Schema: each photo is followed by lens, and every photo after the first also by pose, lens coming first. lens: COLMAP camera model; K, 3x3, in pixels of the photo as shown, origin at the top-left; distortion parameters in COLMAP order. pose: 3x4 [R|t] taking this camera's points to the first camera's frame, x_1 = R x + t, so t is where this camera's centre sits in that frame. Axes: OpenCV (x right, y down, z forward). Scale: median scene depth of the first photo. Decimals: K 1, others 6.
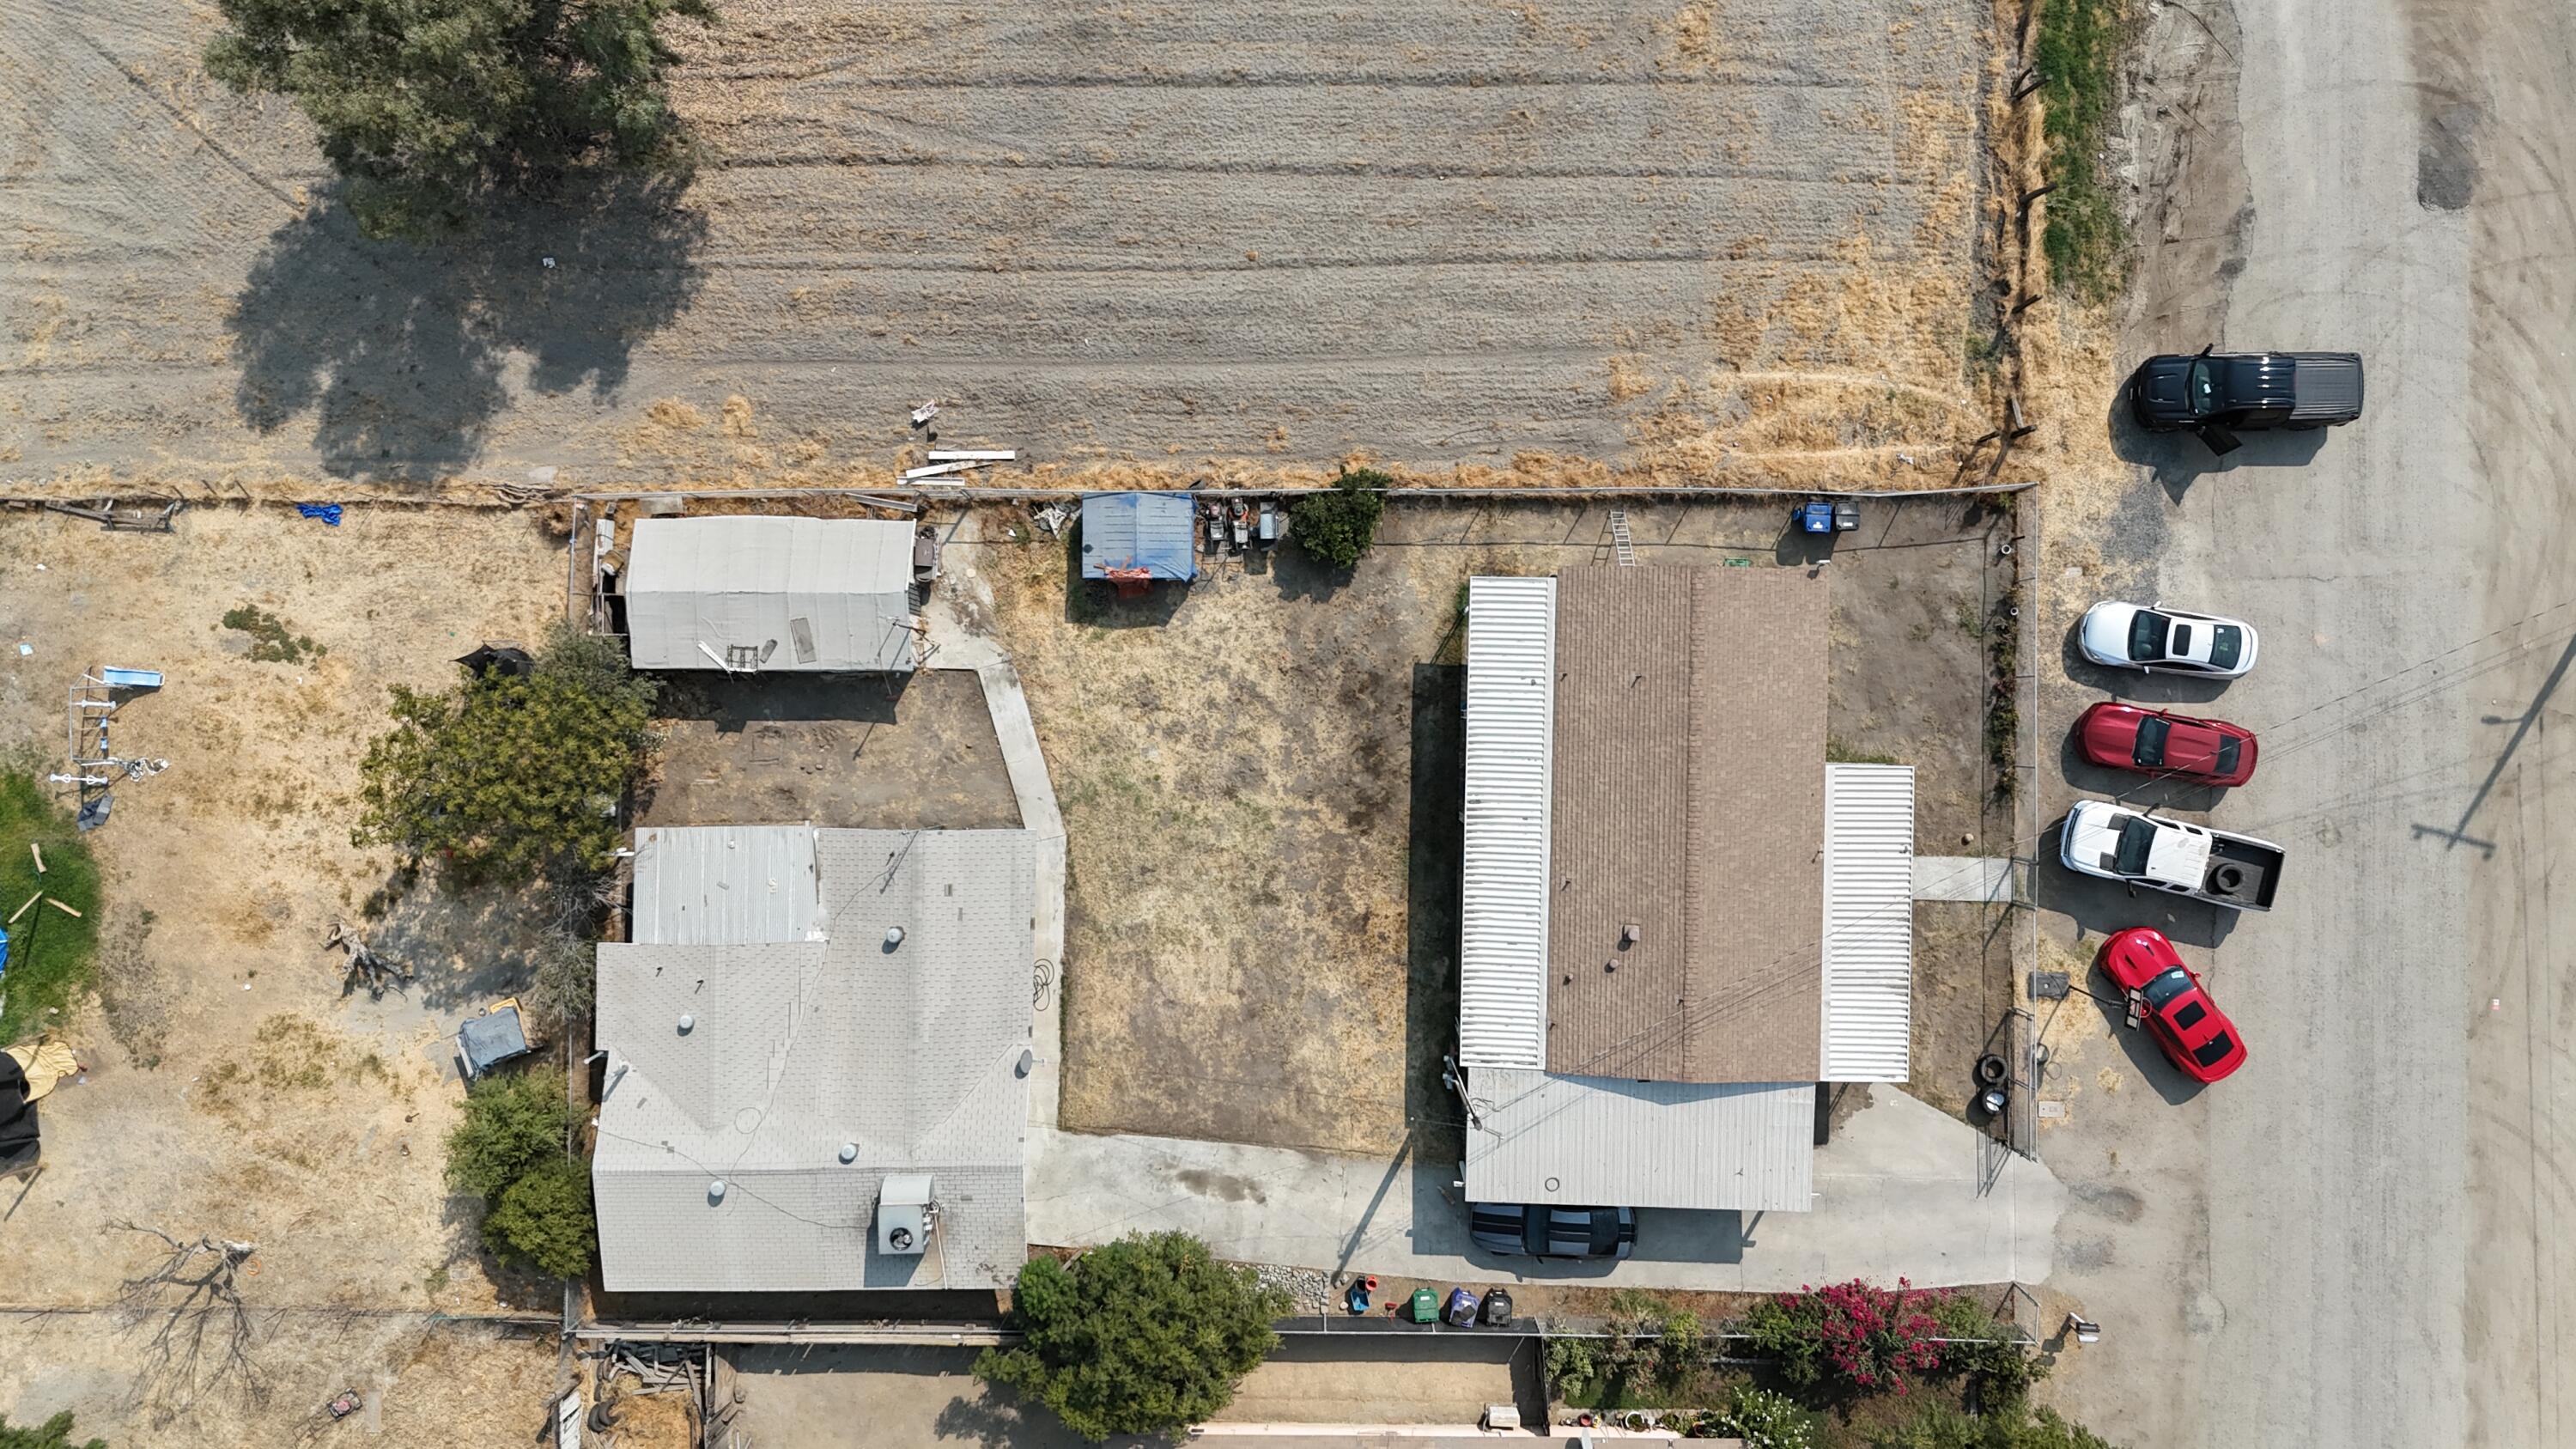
lens RADIAL K [[1897.7, 0, 1295.0], [0, 1897.7, 699.3], [0, 0, 1]] dist [0.060779, -0.056860]
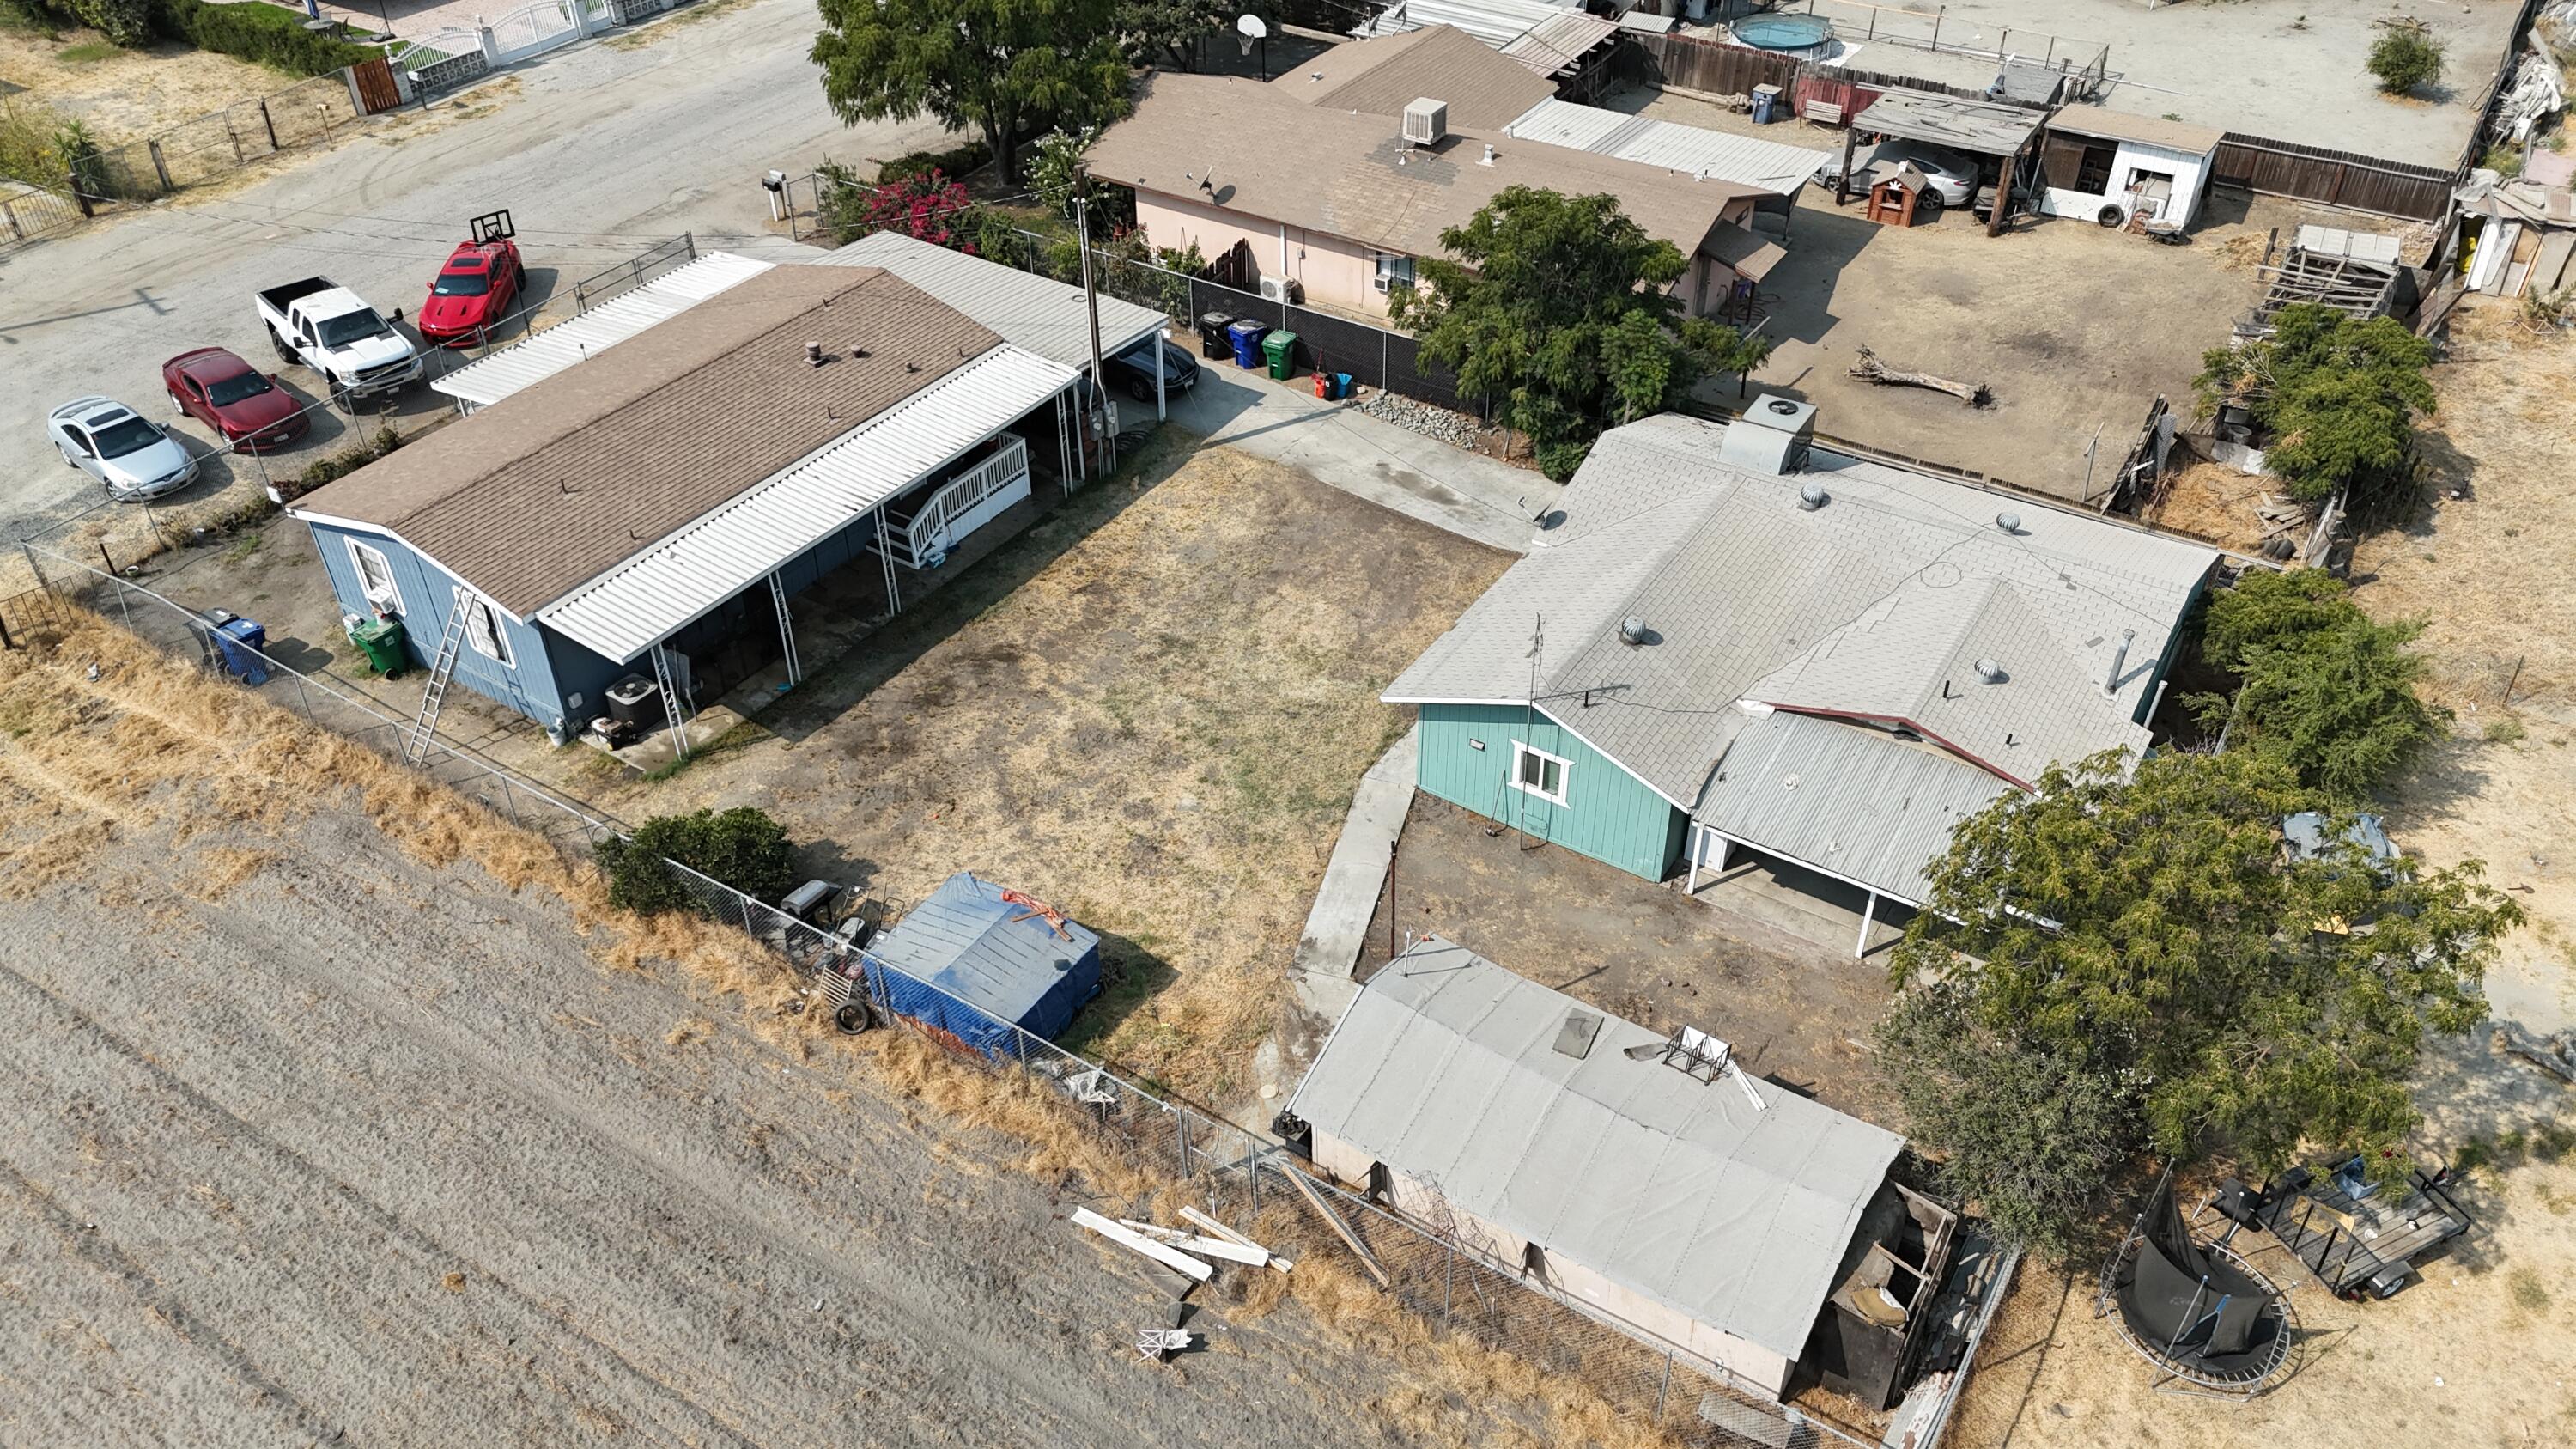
lens RADIAL K [[1897.7, 0, 1290.0], [0, 1897.7, 719.0], [0, 0, 1]] dist [0.060779, -0.056860]
pose [[-0.843682, -0.305273, 0.441599, -0.386951], [0.536229, -0.518554, 0.666003, -0.375383], [0.025680, 0.798693, 0.601190, 0.583602]]
